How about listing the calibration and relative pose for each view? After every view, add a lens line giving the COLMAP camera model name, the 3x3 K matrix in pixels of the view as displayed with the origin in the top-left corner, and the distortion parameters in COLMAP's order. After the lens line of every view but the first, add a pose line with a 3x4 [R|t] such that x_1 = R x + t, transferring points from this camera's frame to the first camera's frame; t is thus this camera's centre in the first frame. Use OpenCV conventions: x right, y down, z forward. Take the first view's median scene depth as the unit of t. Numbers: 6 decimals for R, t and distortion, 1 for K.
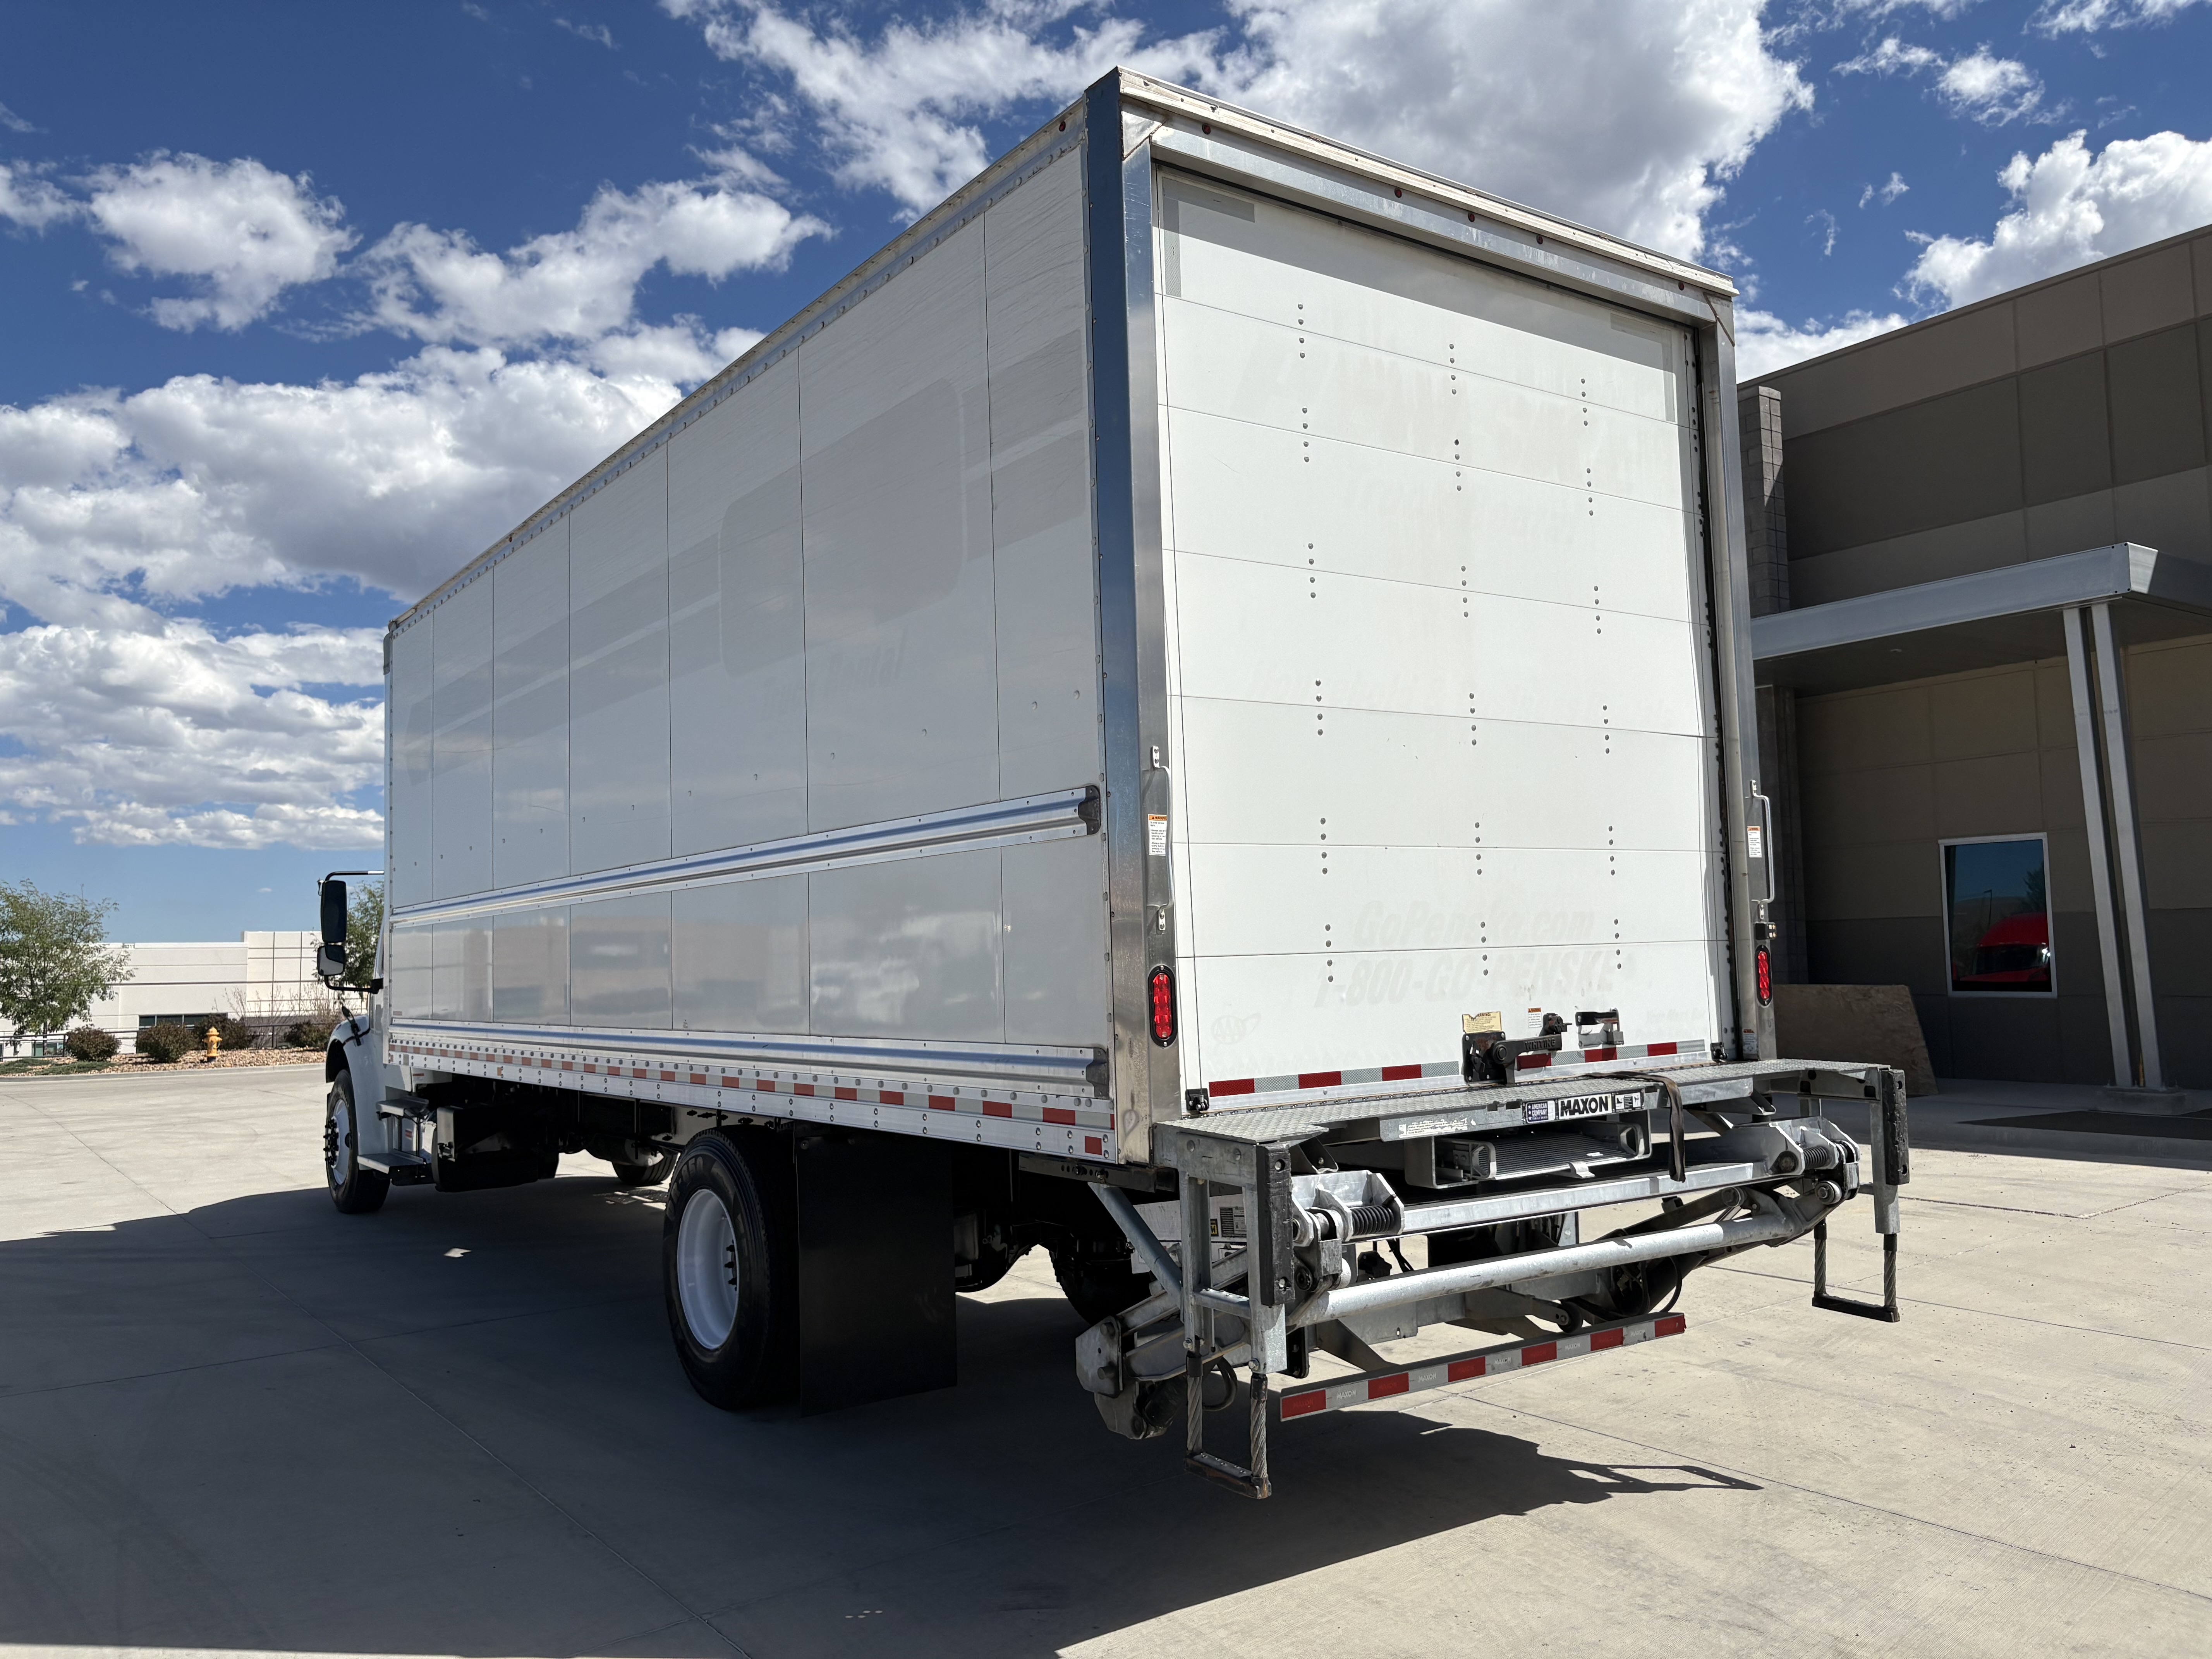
lens RADIAL K [[1650.4, 0, 1078.6], [0, 1650.4, 834.8], [0, 0, 1]] dist [0.061841, -0.072173]
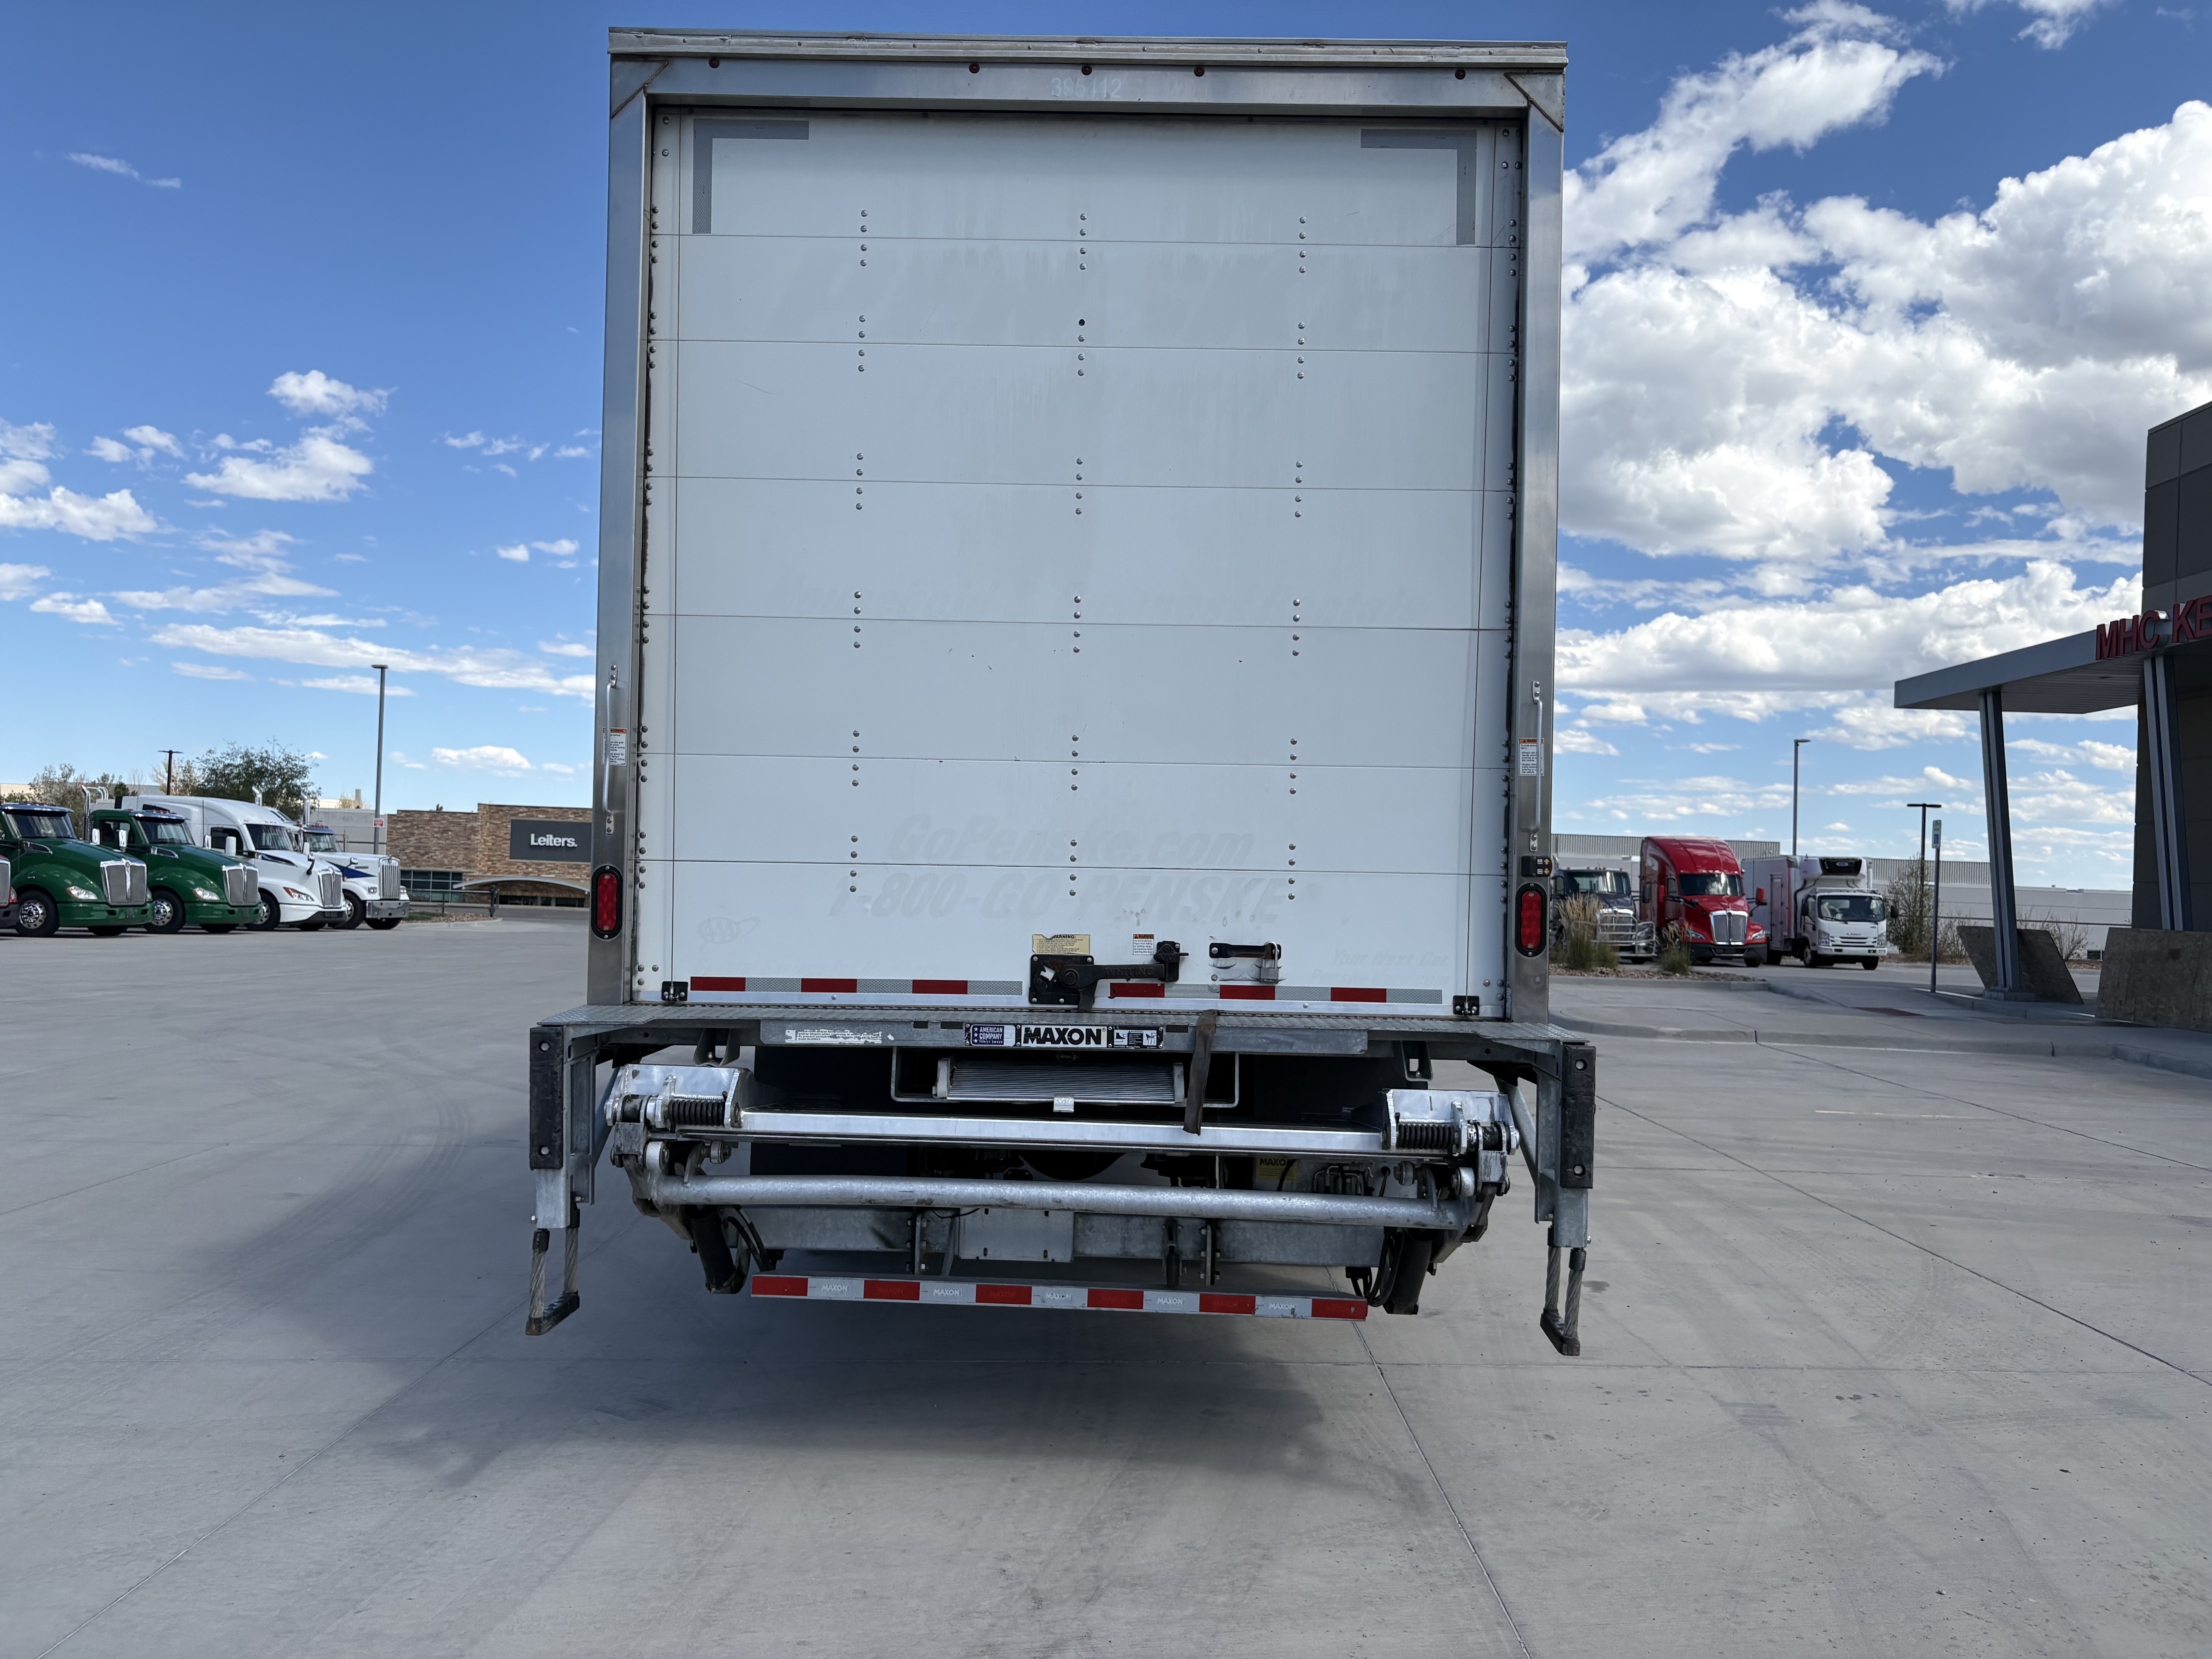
lens RADIAL K [[1637.6, 0, 1095.5], [0, 1637.6, 853.6], [0, 0, 1]] dist [0.084982, -0.094427]
pose [[0.814400, 0.036019, -0.579185, 0.744461], [-0.000559, 0.998120, 0.061286, 0.002718], [0.580304, -0.049588, 0.812889, 0.228226]]
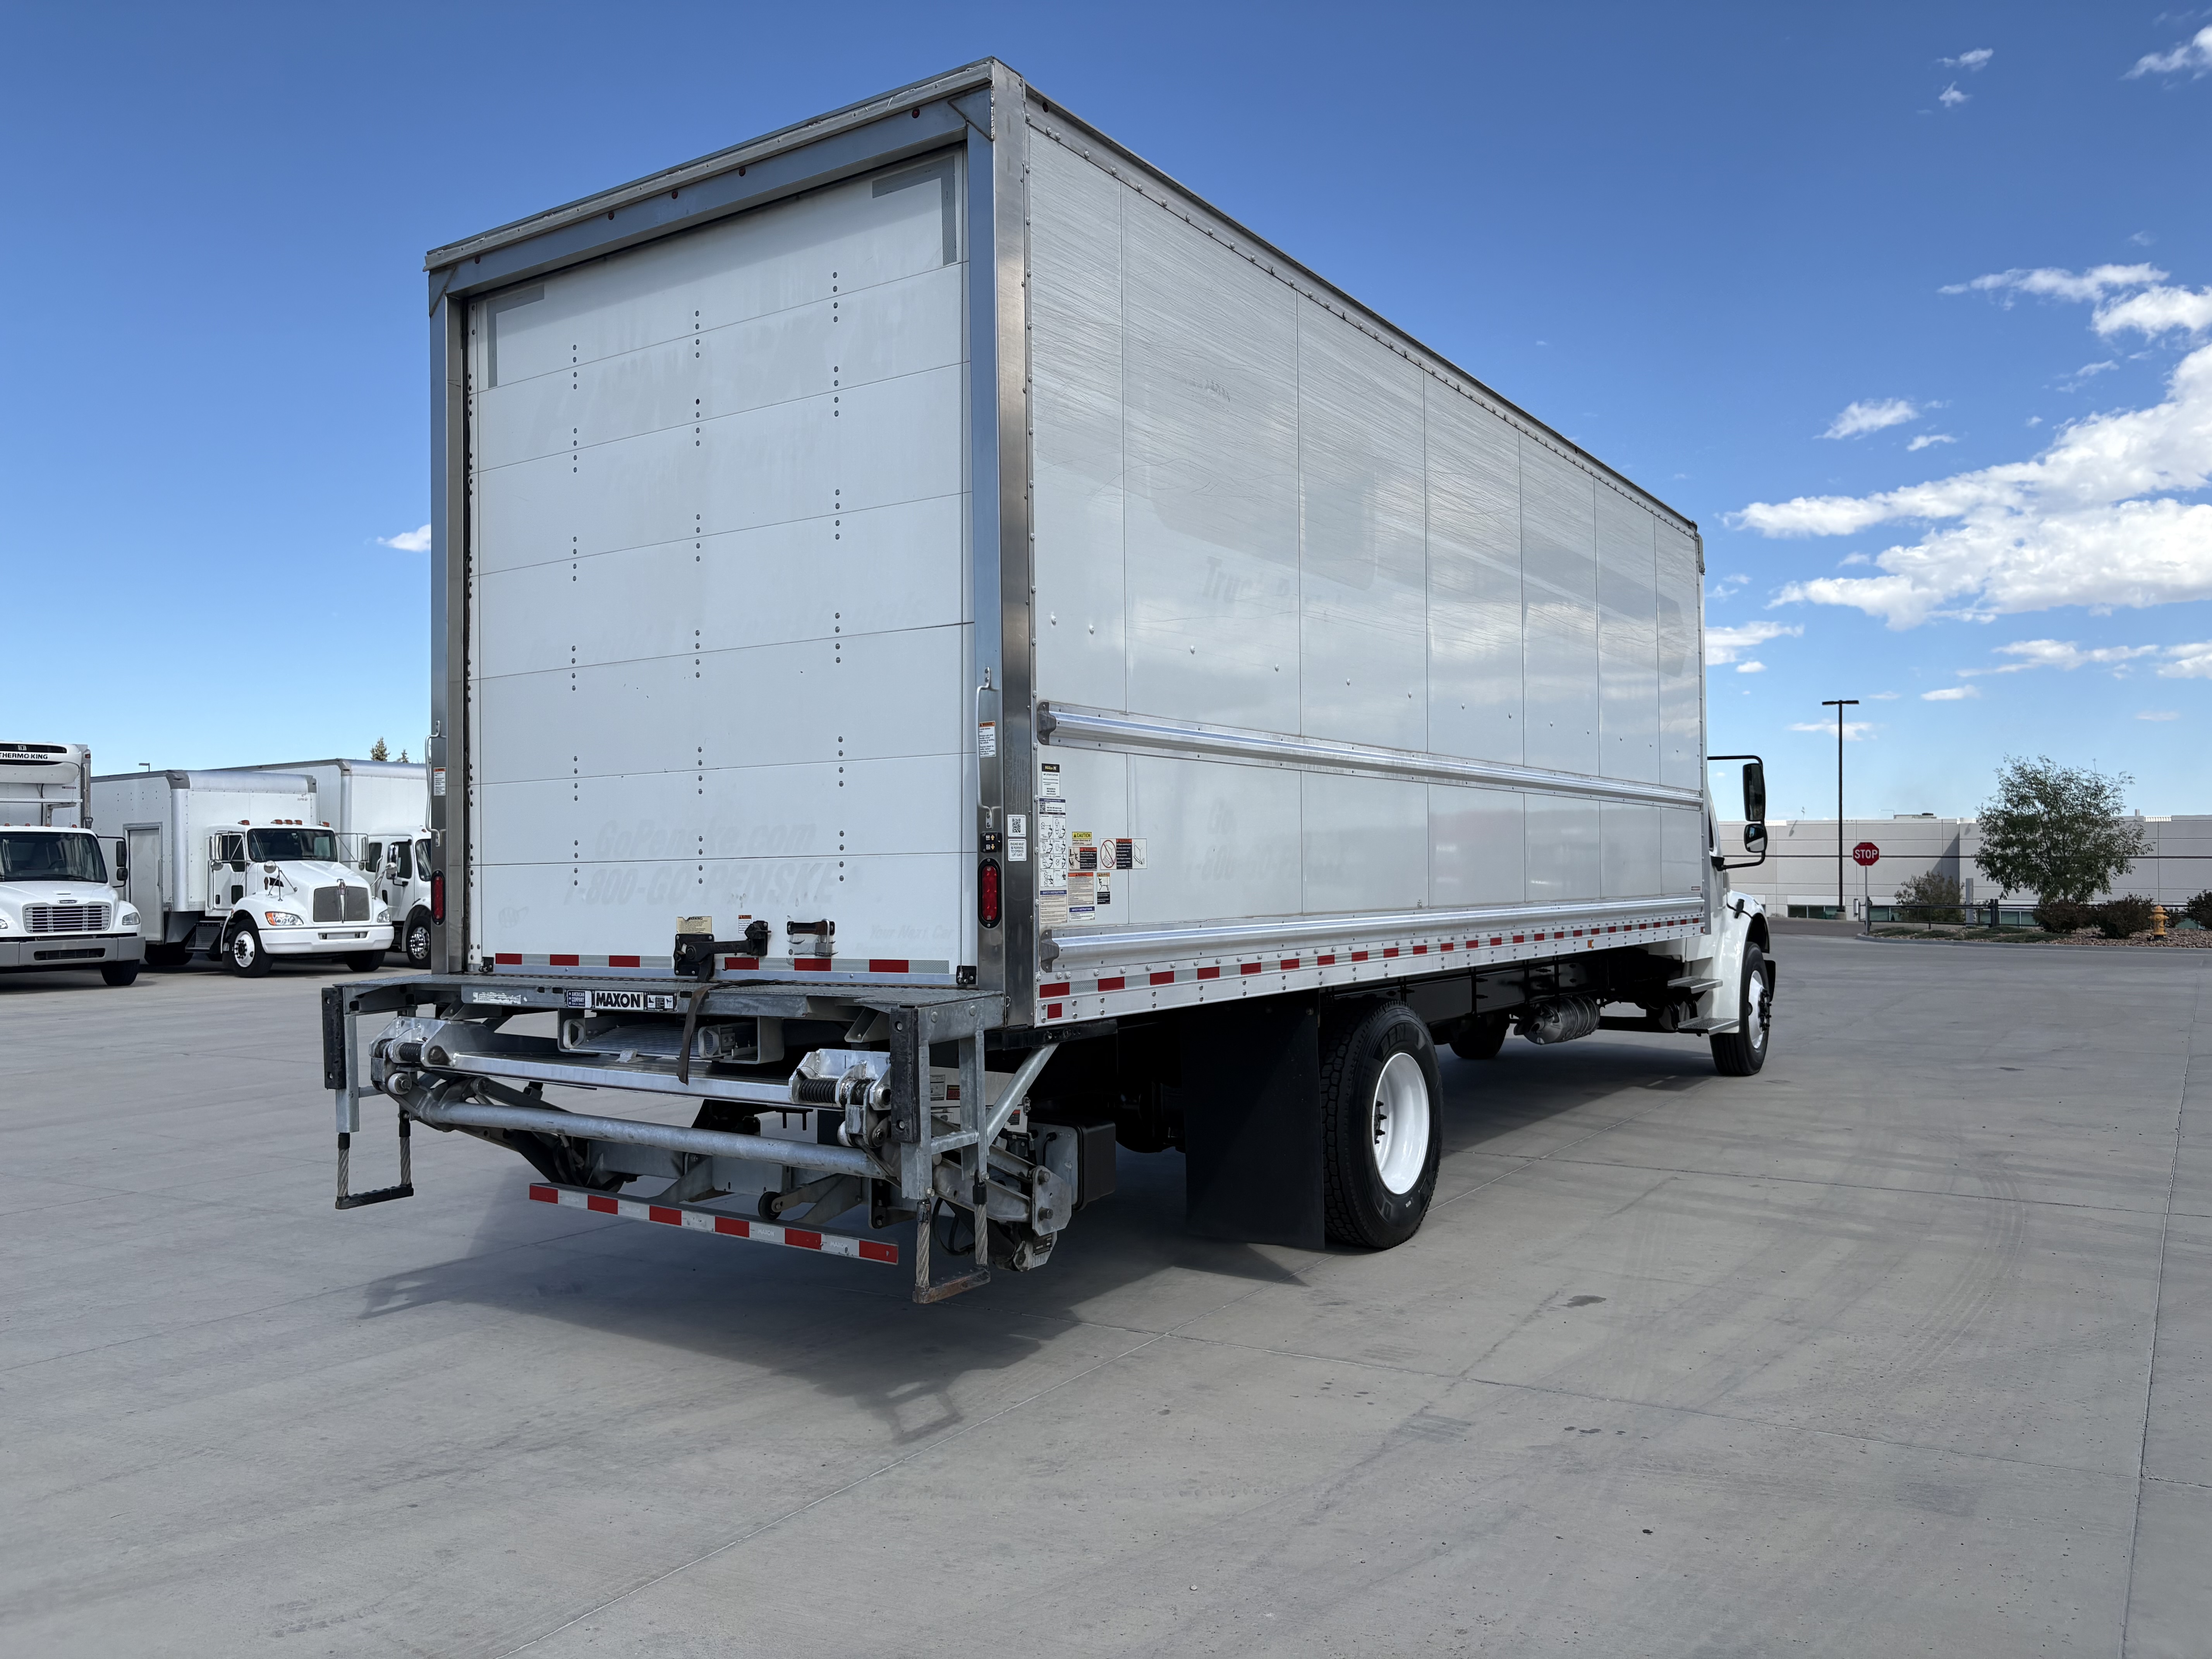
lens RADIAL K [[1650.4, 0, 1078.6], [0, 1650.4, 834.8], [0, 0, 1]] dist [0.061841, -0.072173]
pose [[0.372090, 0.001830, -0.928195, 1.286396], [0.070429, 0.997060, 0.030199, 0.033506], [0.925521, -0.076609, 0.370867, 0.767013]]
